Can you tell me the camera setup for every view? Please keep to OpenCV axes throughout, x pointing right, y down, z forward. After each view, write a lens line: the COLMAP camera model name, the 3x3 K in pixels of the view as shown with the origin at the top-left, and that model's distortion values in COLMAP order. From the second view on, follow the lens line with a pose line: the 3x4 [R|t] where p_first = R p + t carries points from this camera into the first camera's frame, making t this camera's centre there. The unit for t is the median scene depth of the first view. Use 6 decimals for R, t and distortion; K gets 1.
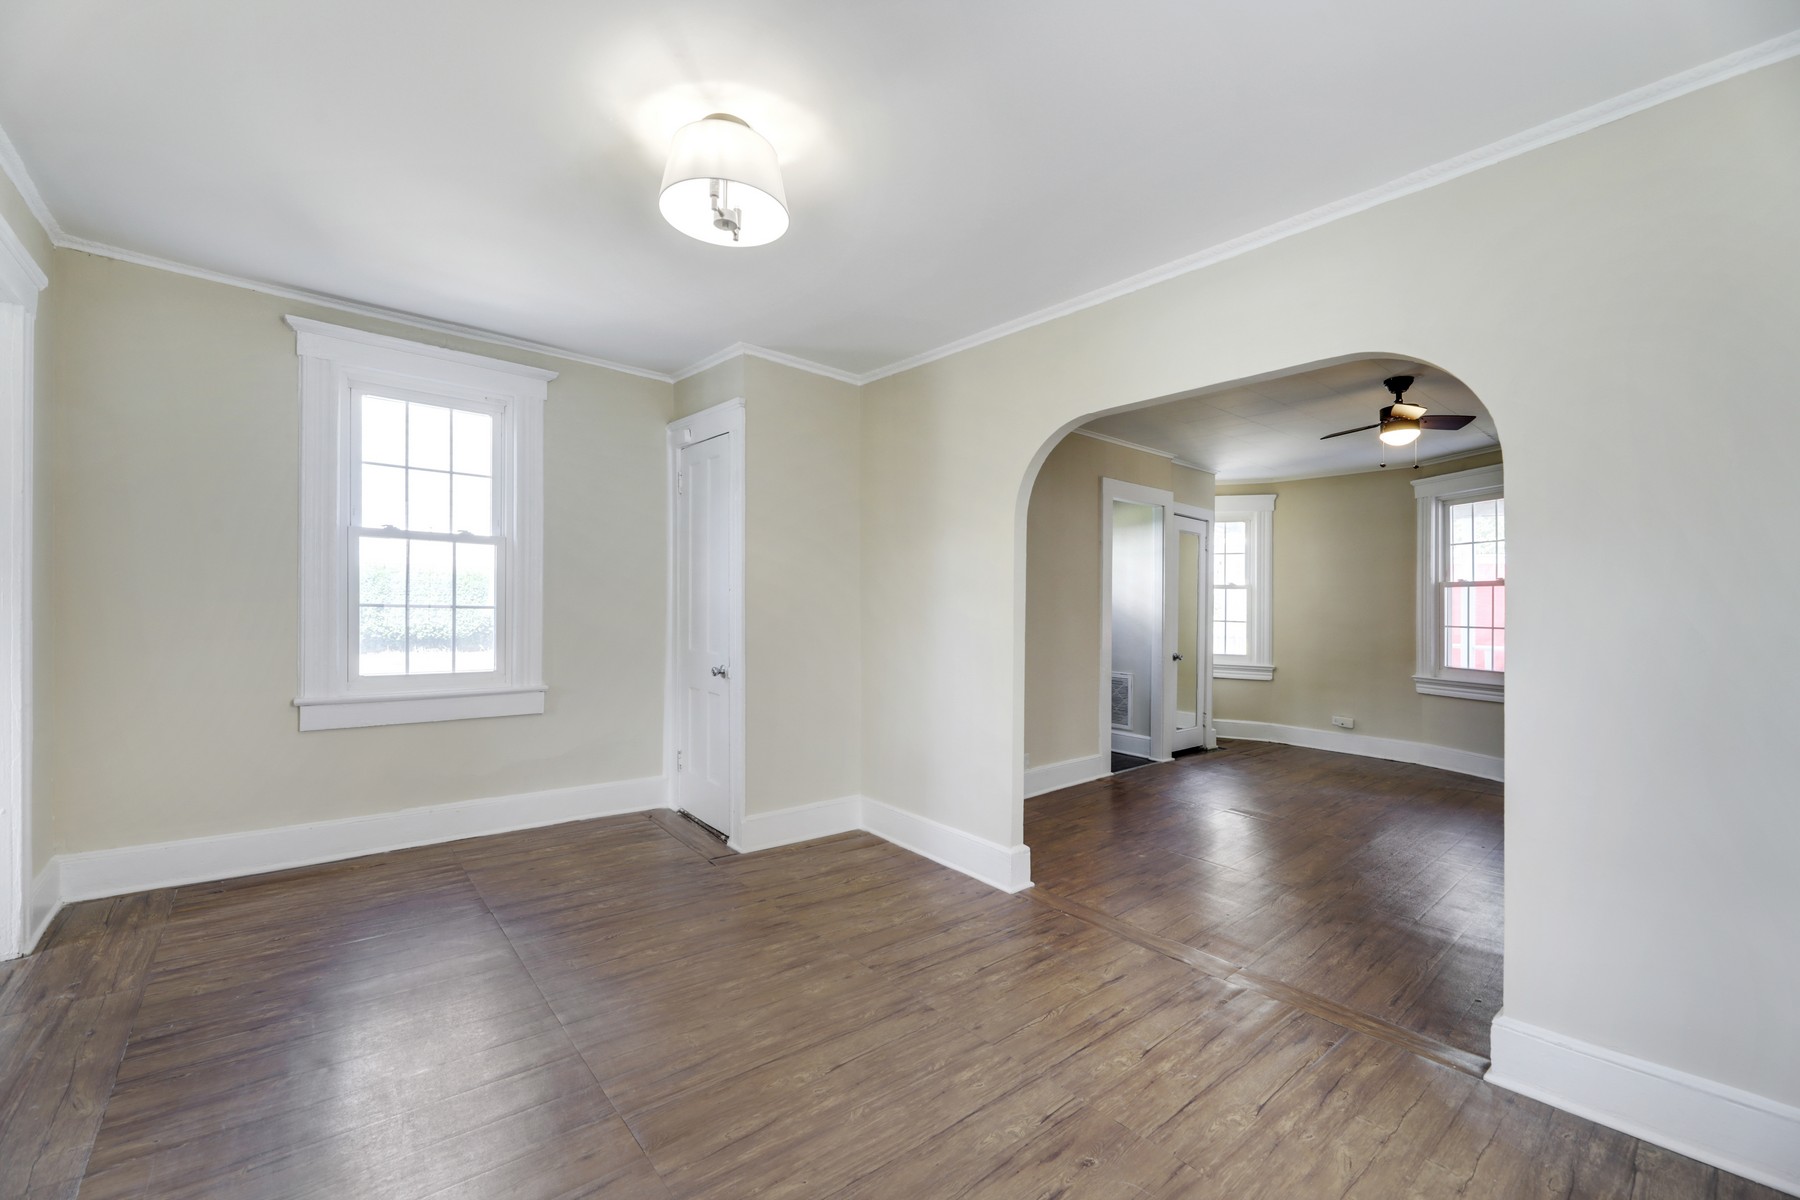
lens RADIAL K [[733.6, 0, 896.4], [0, 733.6, 587.7], [0, 0, 1]] dist [-0.000362, -0.004601]
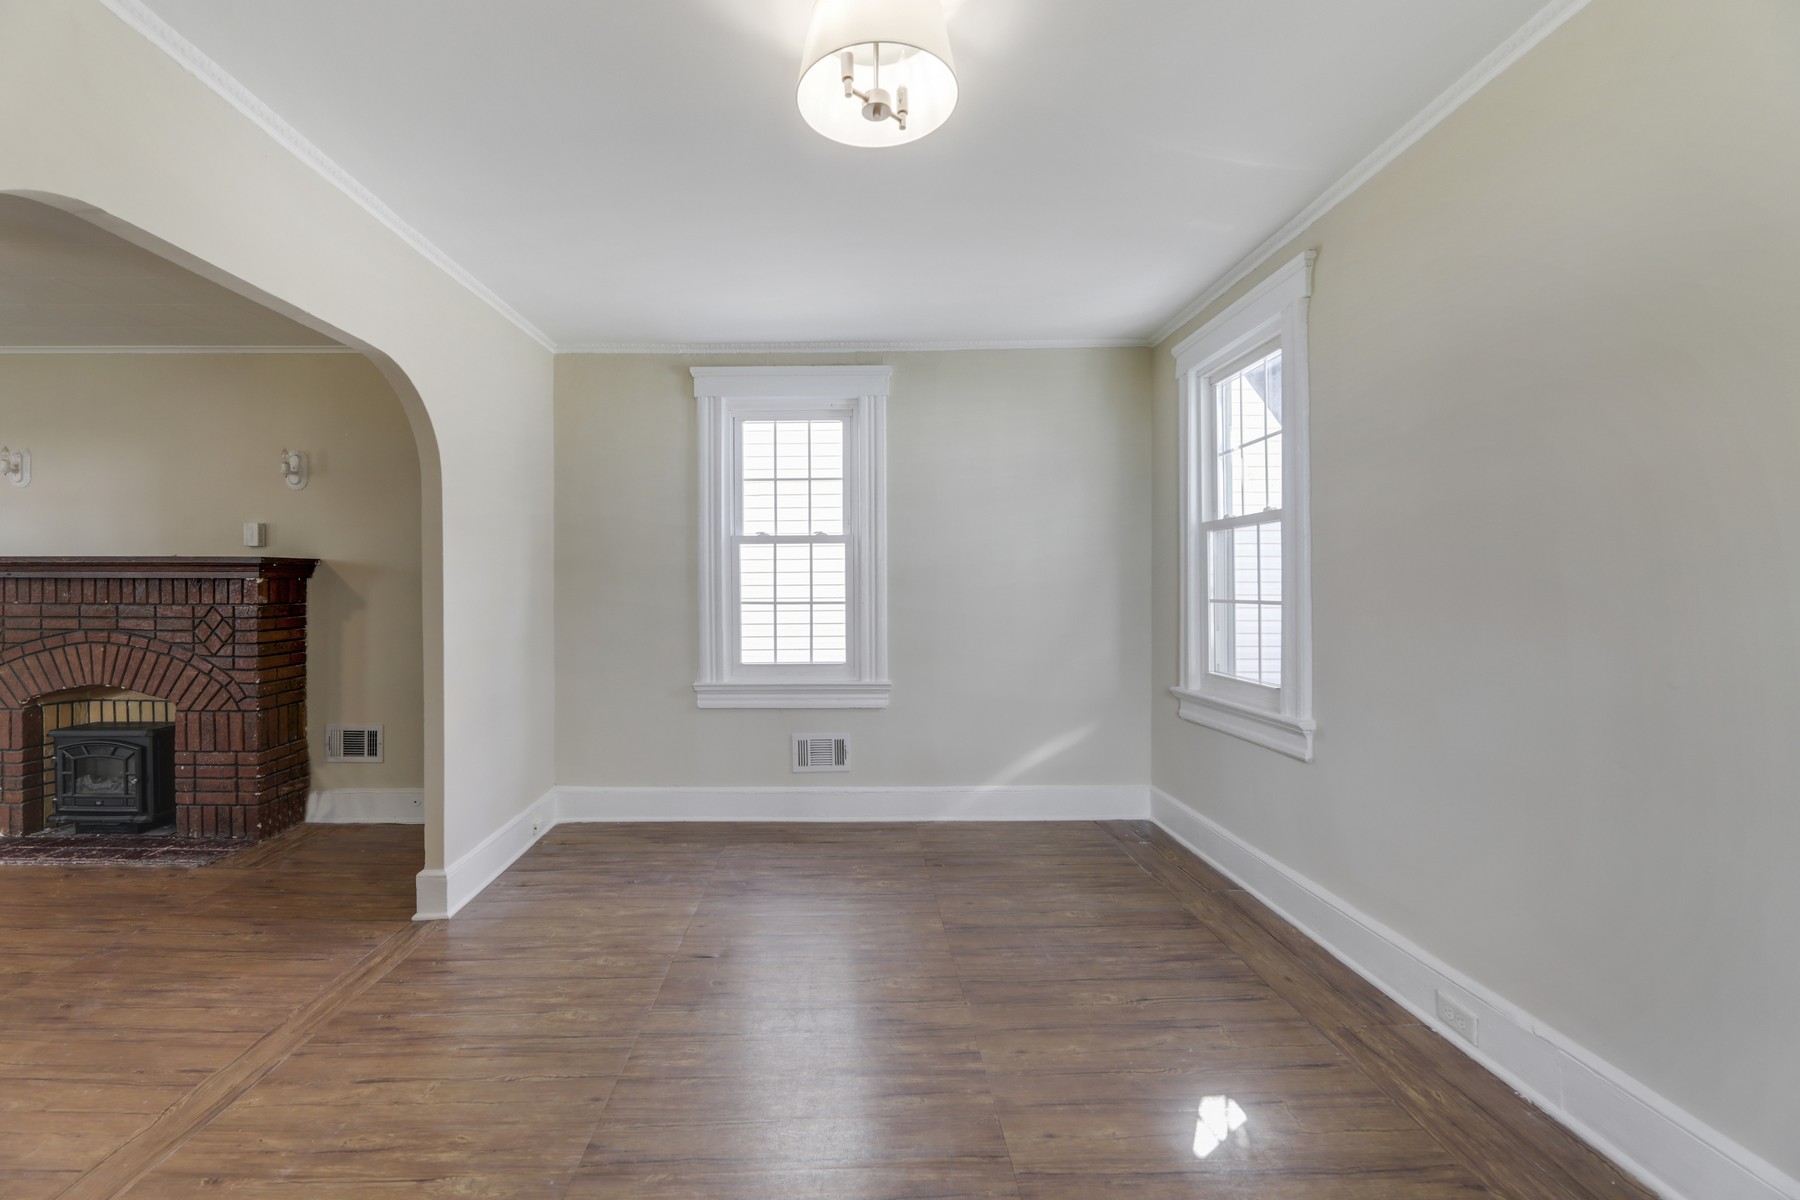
lens RADIAL K [[747.9, 0, 845.5], [0, 747.9, 589.4], [0, 0, 1]] dist [0.000190, -0.004085]
pose [[-0.761583, -0.019382, 0.647777, -0.410041], [-0.031728, 0.999469, -0.007398, 0.013743], [-0.647290, -0.026187, -0.761794, 0.945469]]
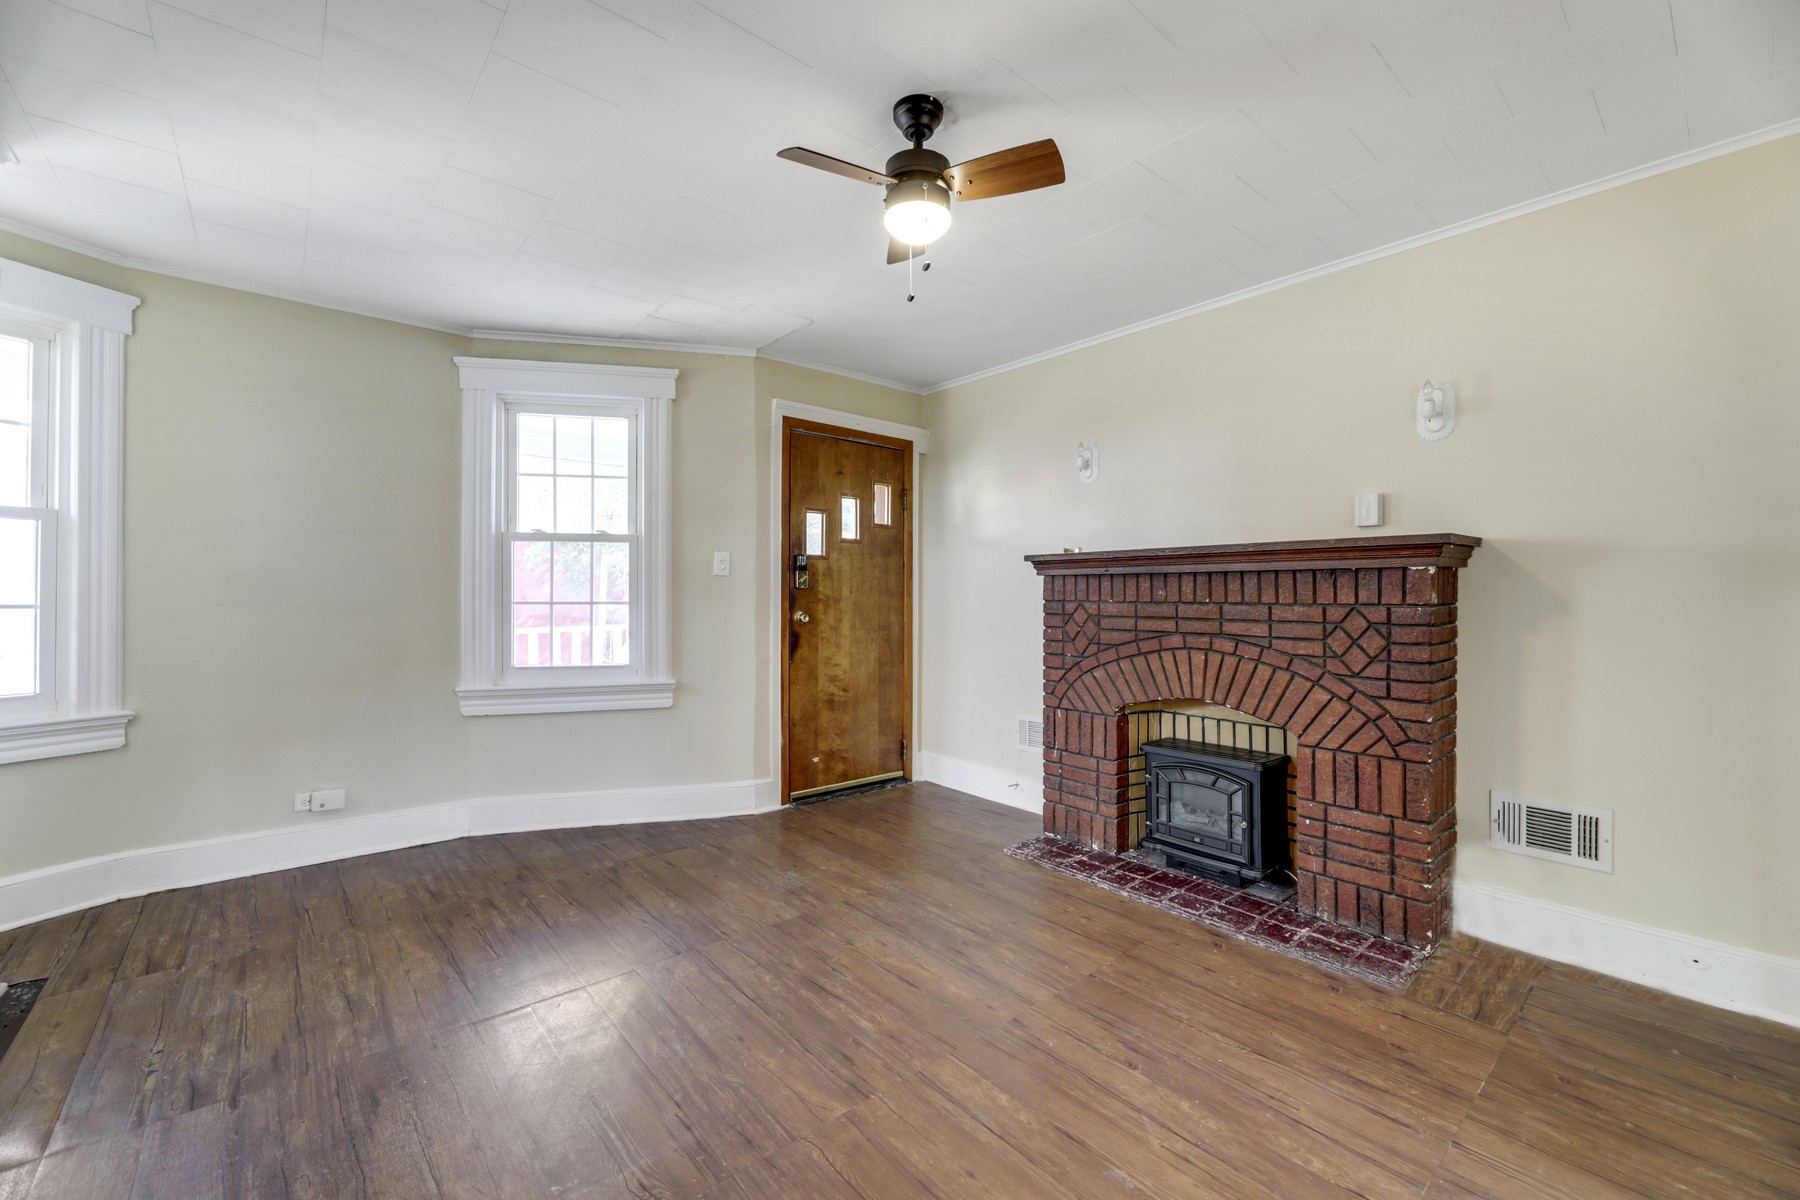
lens RADIAL K [[729.2, 0, 899.1], [0, 729.2, 591.5], [0, 0, 1]] dist [0.001560, -0.003172]
pose [[-0.002760, -0.011200, 0.999933, 0.220841], [-0.028277, 0.999538, 0.011118, 0.047400], [-0.999596, -0.028245, -0.003075, 1.188797]]
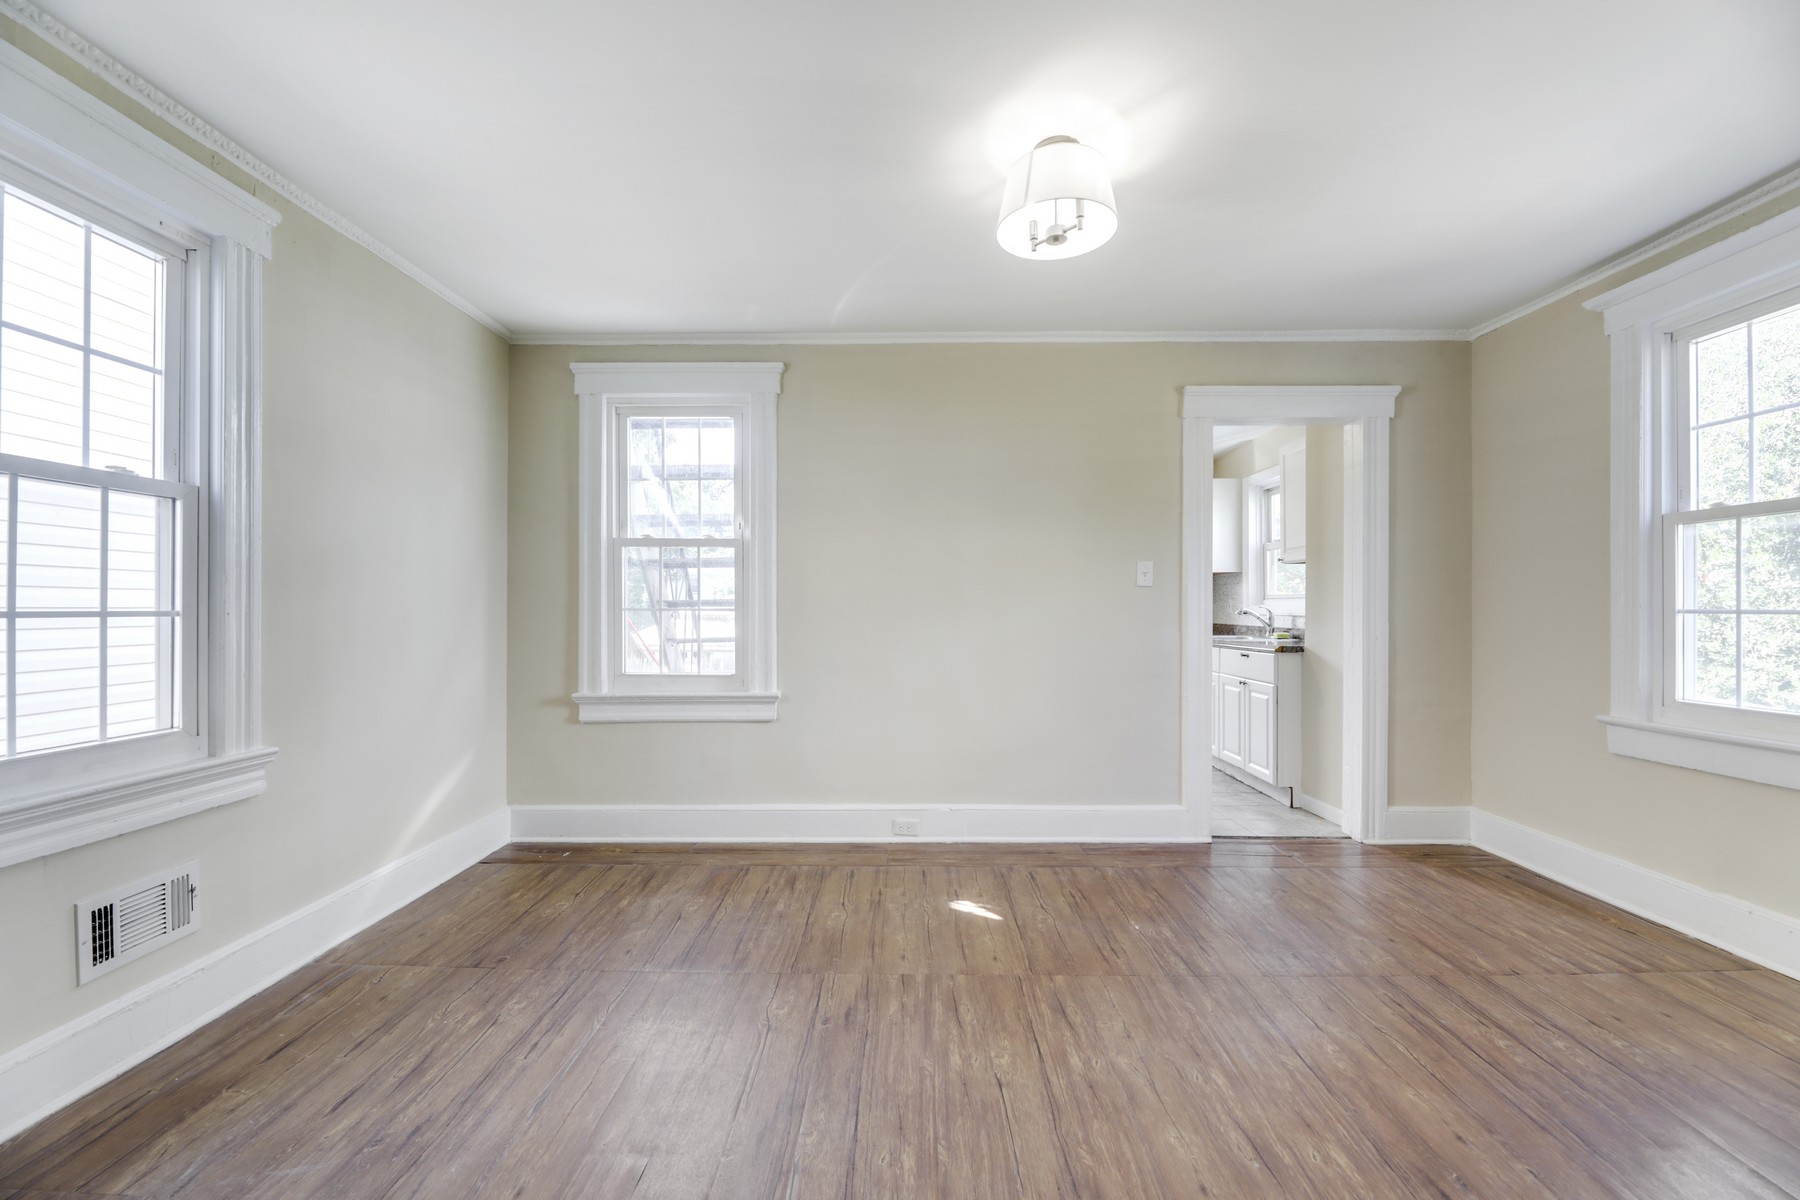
lens RADIAL K [[728.7, 0, 893.5], [0, 728.7, 608.8], [0, 0, 1]] dist [0.000391, -0.004113]
pose [[-0.660967, -0.023323, -0.750052, 0.416803], [0.003718, 0.999403, -0.034353, 0.044851], [0.750406, -0.025495, -0.660486, 0.881965]]
